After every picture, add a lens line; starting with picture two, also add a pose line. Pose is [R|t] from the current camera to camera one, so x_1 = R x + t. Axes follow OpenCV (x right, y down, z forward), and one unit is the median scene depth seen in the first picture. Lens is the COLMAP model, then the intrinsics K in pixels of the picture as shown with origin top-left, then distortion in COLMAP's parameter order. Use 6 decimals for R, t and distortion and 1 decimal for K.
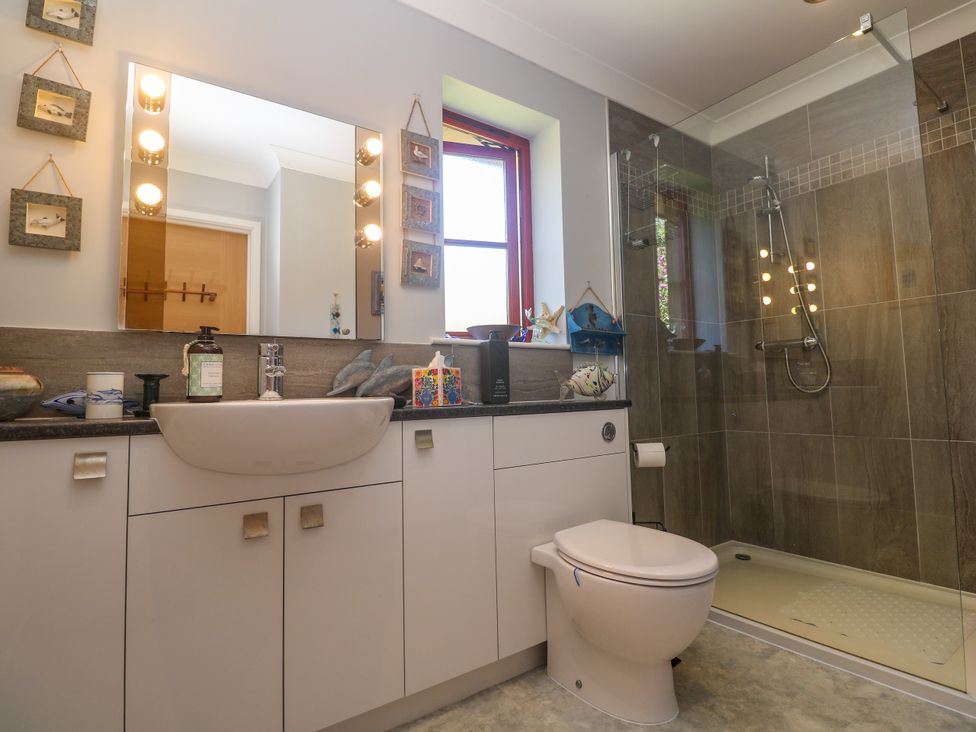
lens RADIAL K [[508.2, 0, 498.2], [0, 508.2, 354.5], [0, 0, 1]] dist [0.004908, -0.013913]
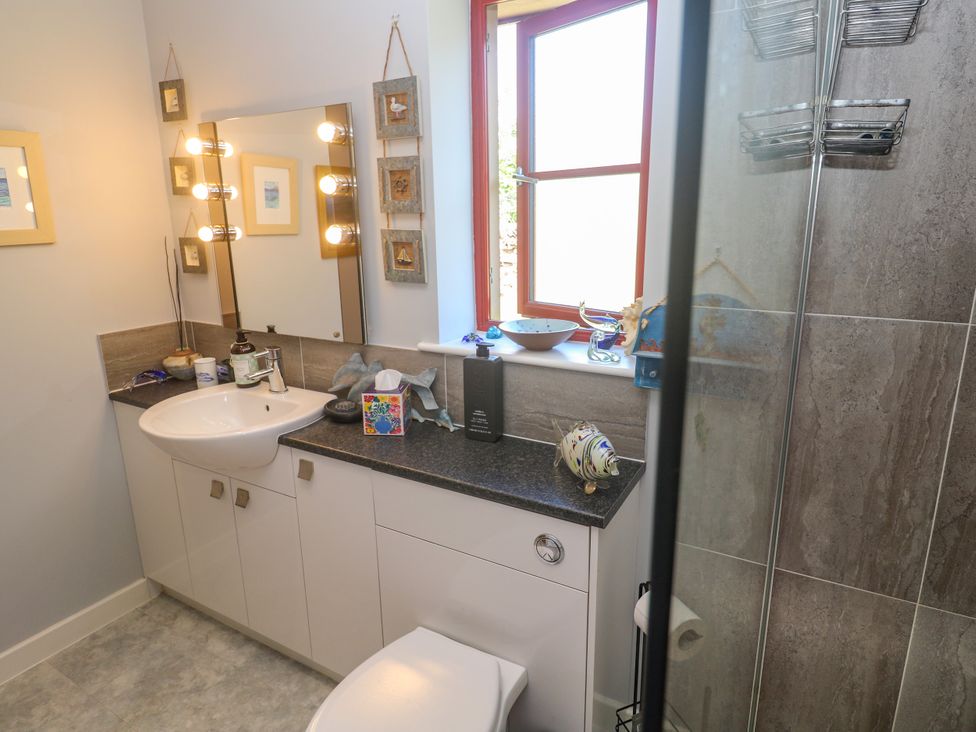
lens RADIAL K [[585.8, 0, 496.7], [0, 585.8, 355.8], [0, 0, 1]] dist [0.000818, -0.005318]
pose [[0.413512, 0.240083, -0.878276, 0.788590], [0.074935, 0.952363, 0.295616, -0.294086], [0.907410, -0.188055, 0.375823, 0.751304]]
